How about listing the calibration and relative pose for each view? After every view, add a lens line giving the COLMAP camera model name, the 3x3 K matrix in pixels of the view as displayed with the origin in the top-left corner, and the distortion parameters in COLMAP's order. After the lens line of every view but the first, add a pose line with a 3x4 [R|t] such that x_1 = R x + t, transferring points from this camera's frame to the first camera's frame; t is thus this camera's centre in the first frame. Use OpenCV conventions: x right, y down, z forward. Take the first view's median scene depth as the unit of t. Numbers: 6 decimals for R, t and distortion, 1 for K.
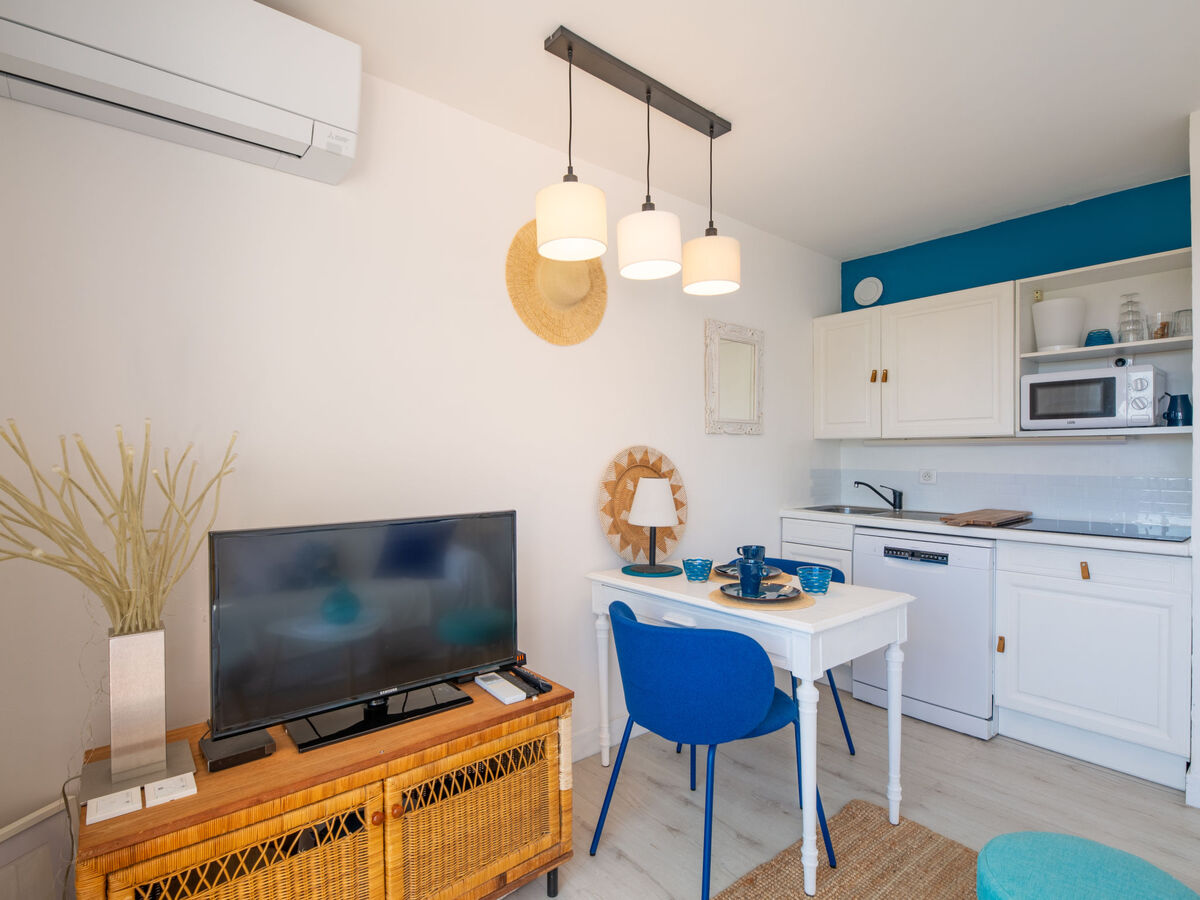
lens RADIAL K [[591.9, 0, 600.0], [0, 591.9, 450.0], [0, 0, 1]] dist [0.002405, -0.003823]
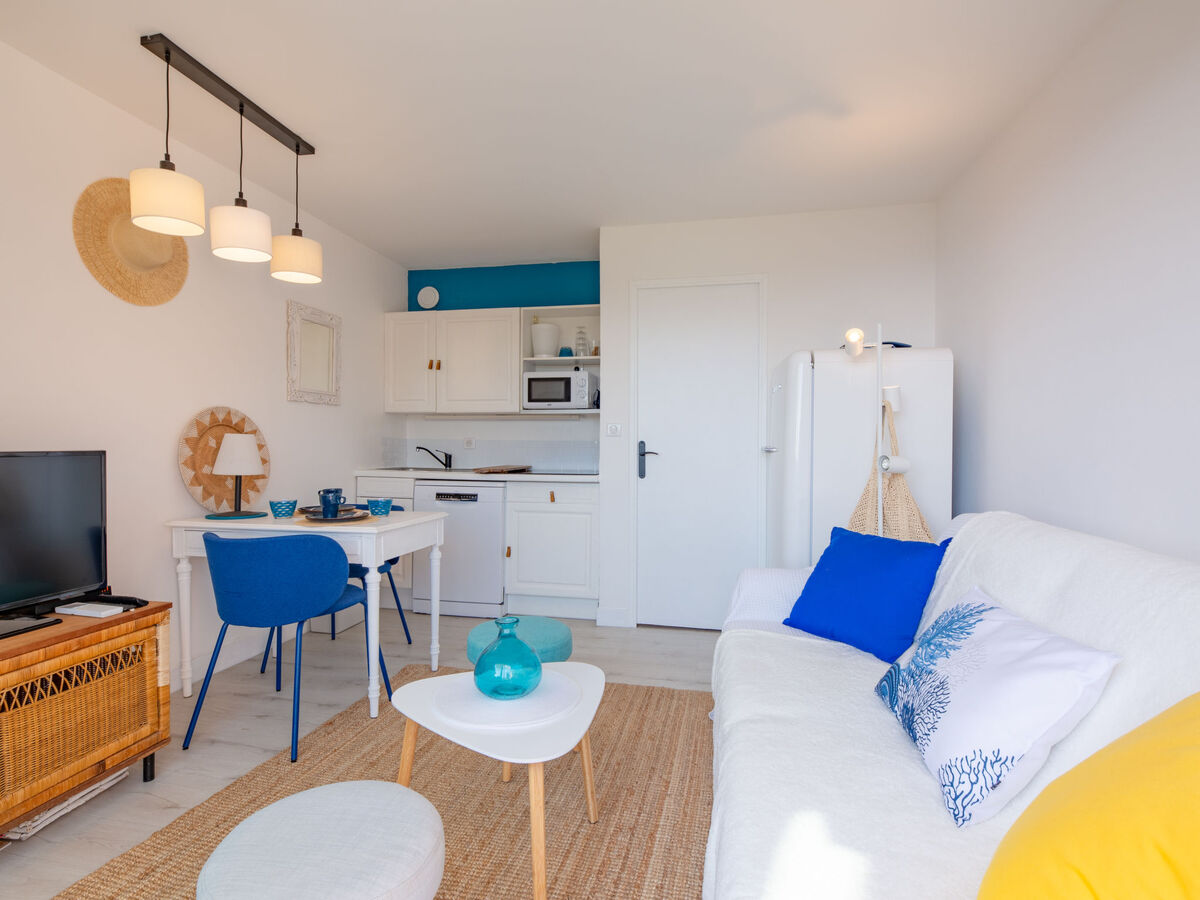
lens RADIAL K [[591.9, 0, 600.0], [0, 591.9, 450.0], [0, 0, 1]] dist [0.002405, -0.003823]
pose [[0.775536, -0.000488, 0.631303, -0.094700], [-0.009471, 0.999878, 0.012408, 0.060067], [-0.631233, -0.015602, 0.775437, -0.336994]]
